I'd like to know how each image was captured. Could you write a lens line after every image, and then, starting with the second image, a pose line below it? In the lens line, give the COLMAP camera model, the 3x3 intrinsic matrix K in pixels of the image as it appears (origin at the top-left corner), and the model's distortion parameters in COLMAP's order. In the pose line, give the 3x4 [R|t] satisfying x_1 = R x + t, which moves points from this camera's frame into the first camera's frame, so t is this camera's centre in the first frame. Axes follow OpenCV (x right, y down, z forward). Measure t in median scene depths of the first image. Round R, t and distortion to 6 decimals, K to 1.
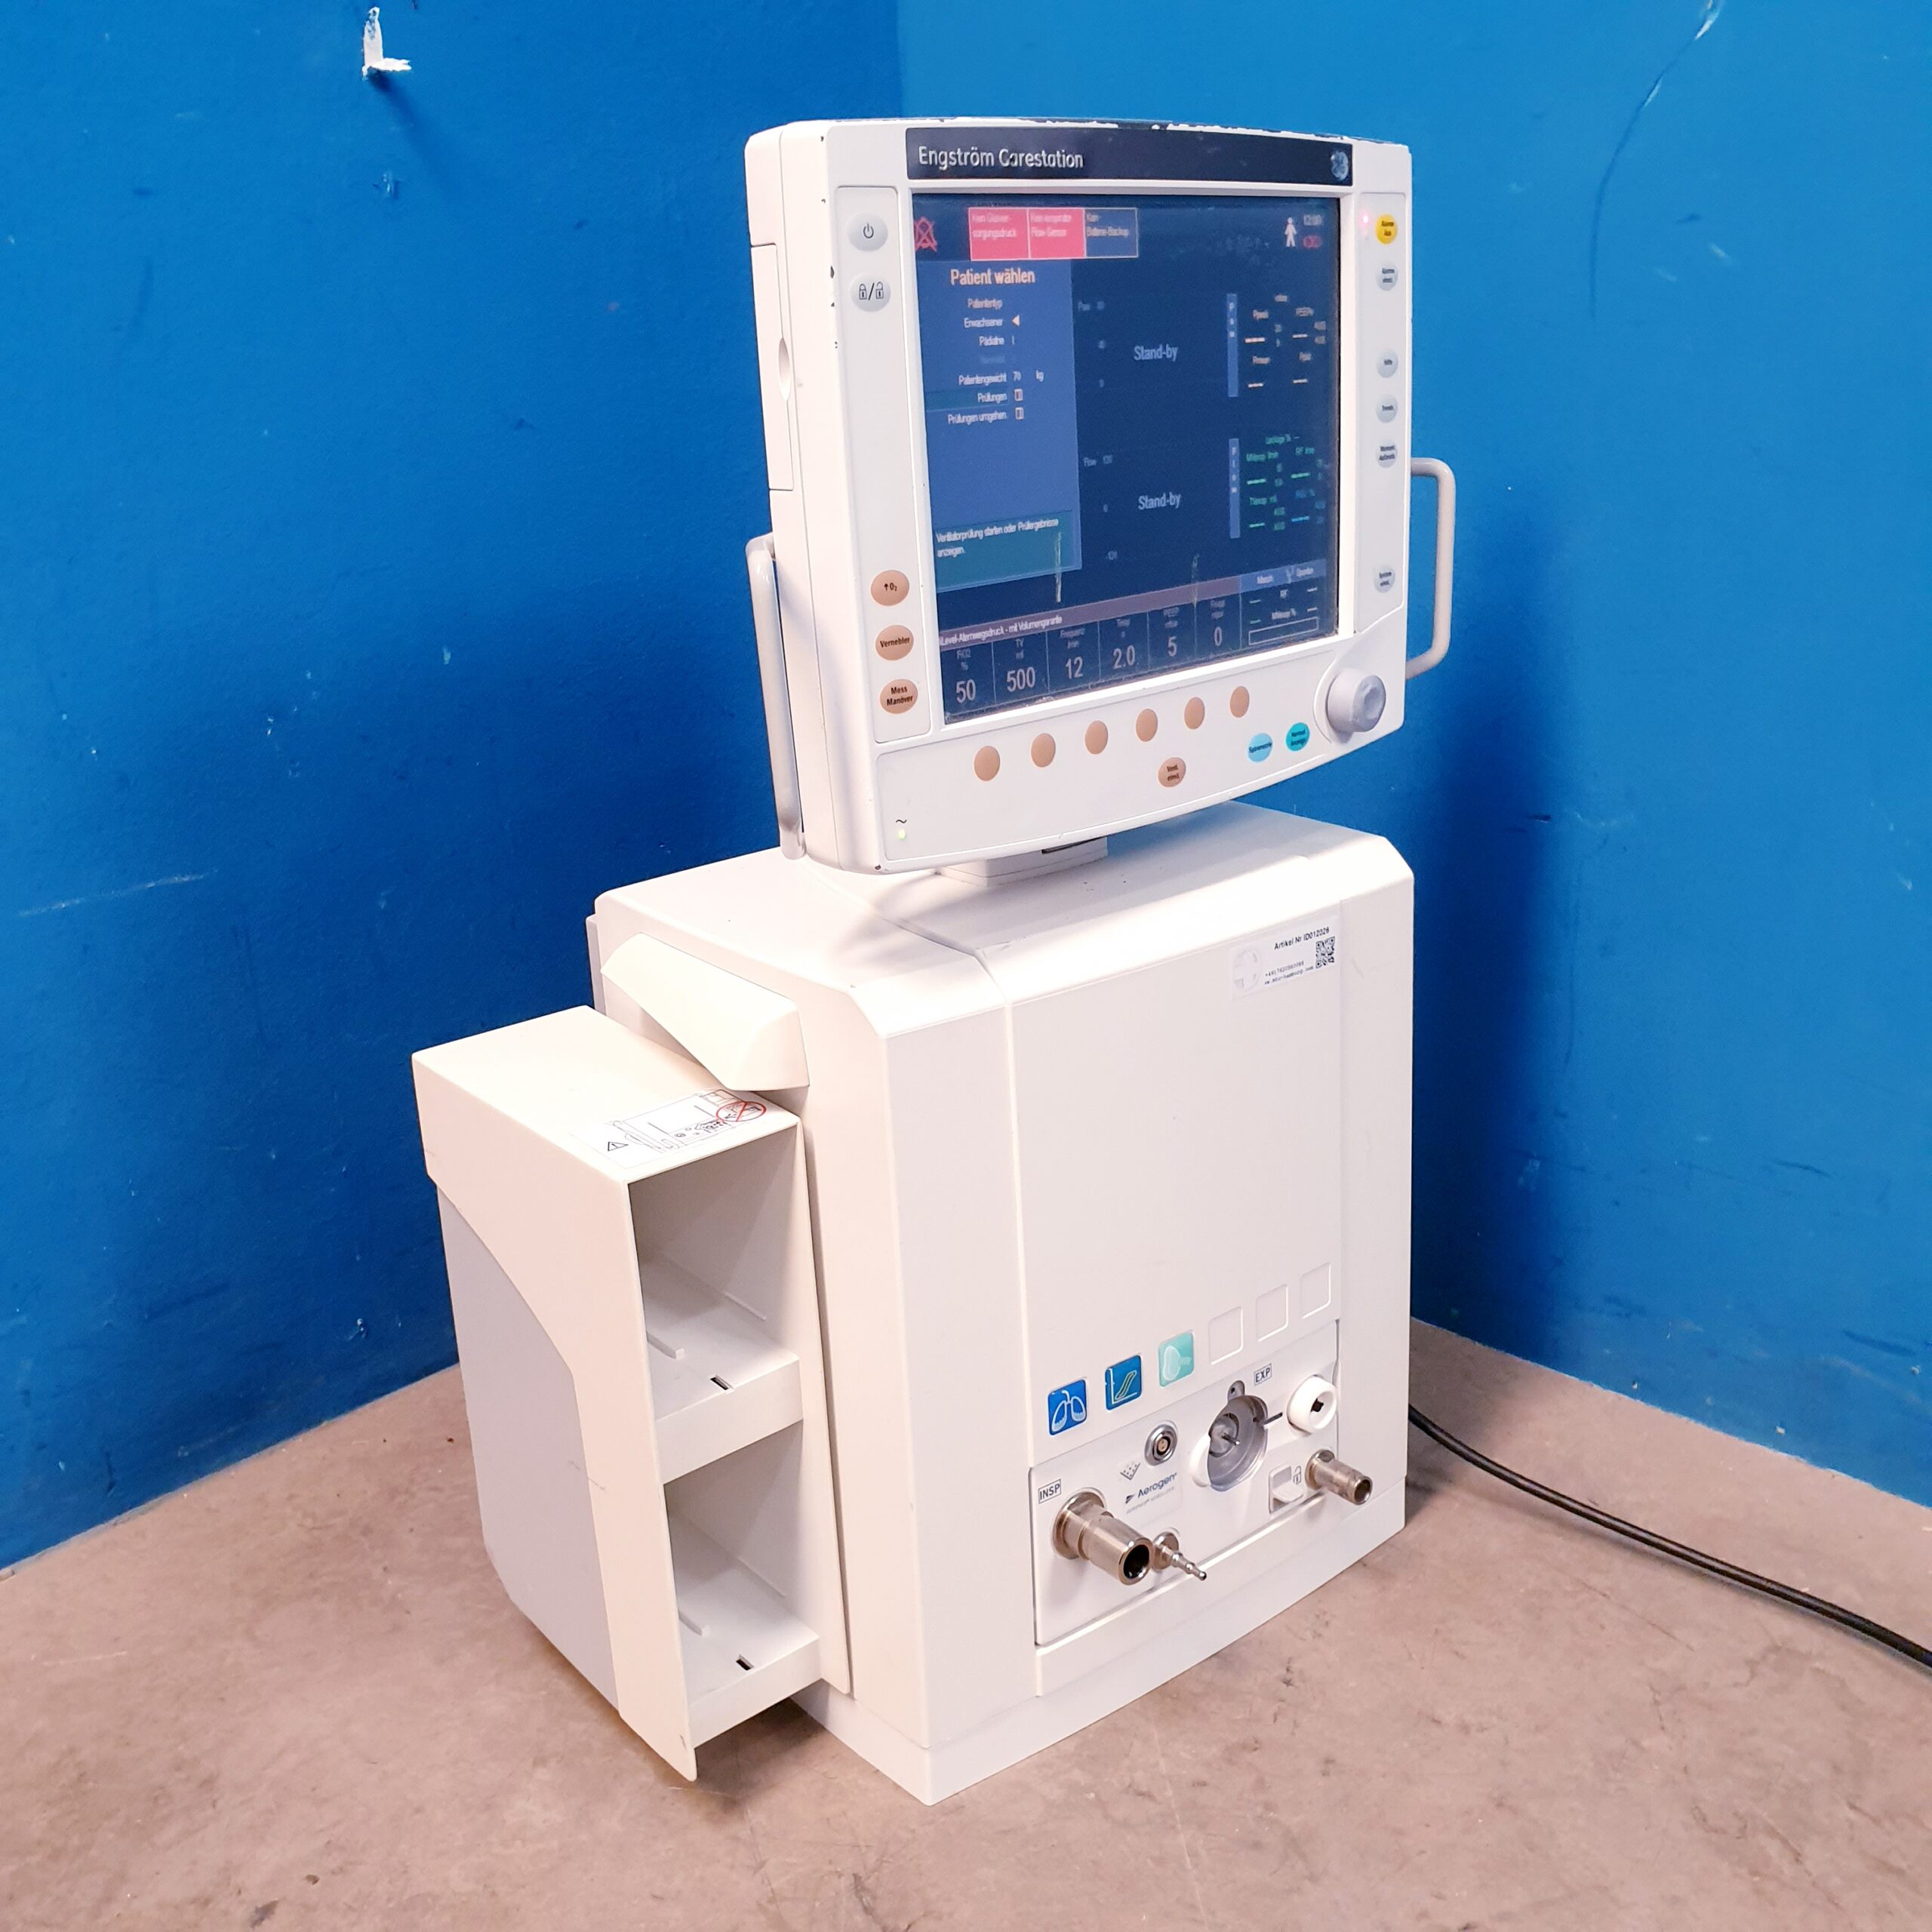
lens RADIAL K [[2131.7, 0, 1005.1], [0, 2131.7, 961.1], [0, 0, 1]] dist [-0.023612, 0.072379]
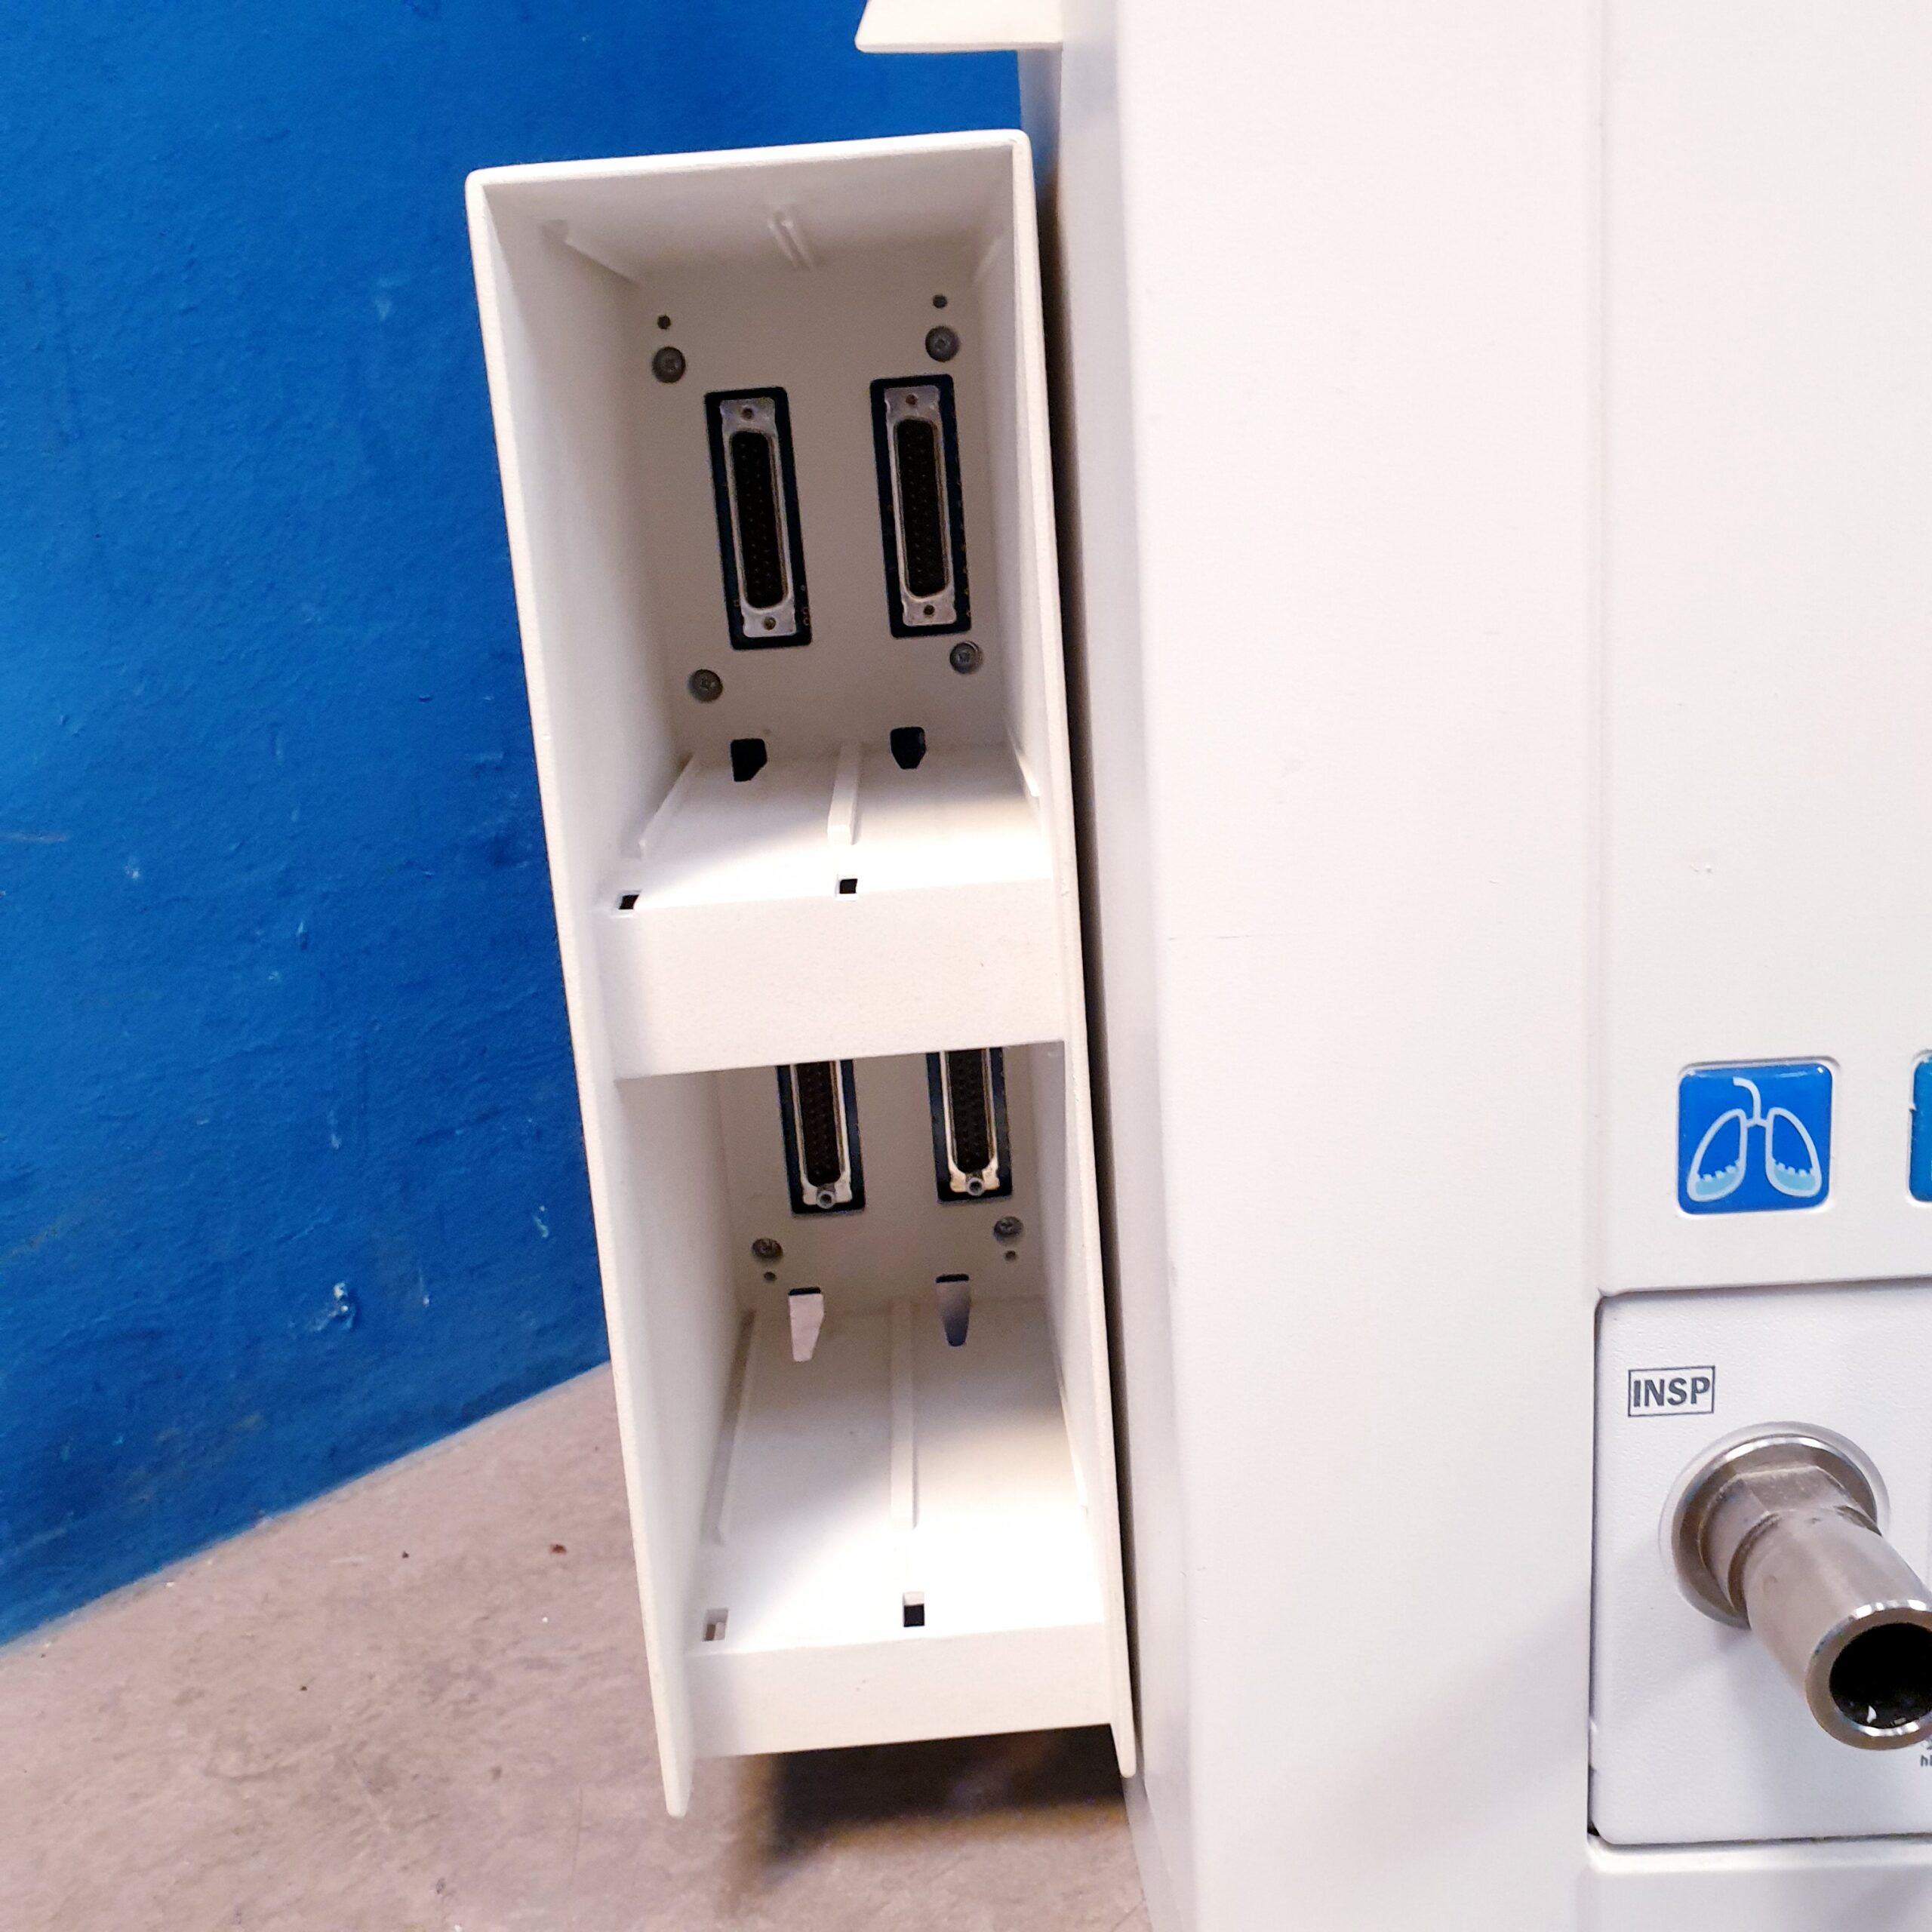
lens RADIAL K [[2129.7, 0, 967.7], [0, 2129.7, 999.6], [0, 0, 1]] dist [-0.048469, 0.150521]
pose [[0.999270, -0.028687, 0.025234, -0.232751], [0.029952, 0.998236, -0.051266, 0.173971], [-0.023719, 0.051985, 0.998366, 0.705905]]
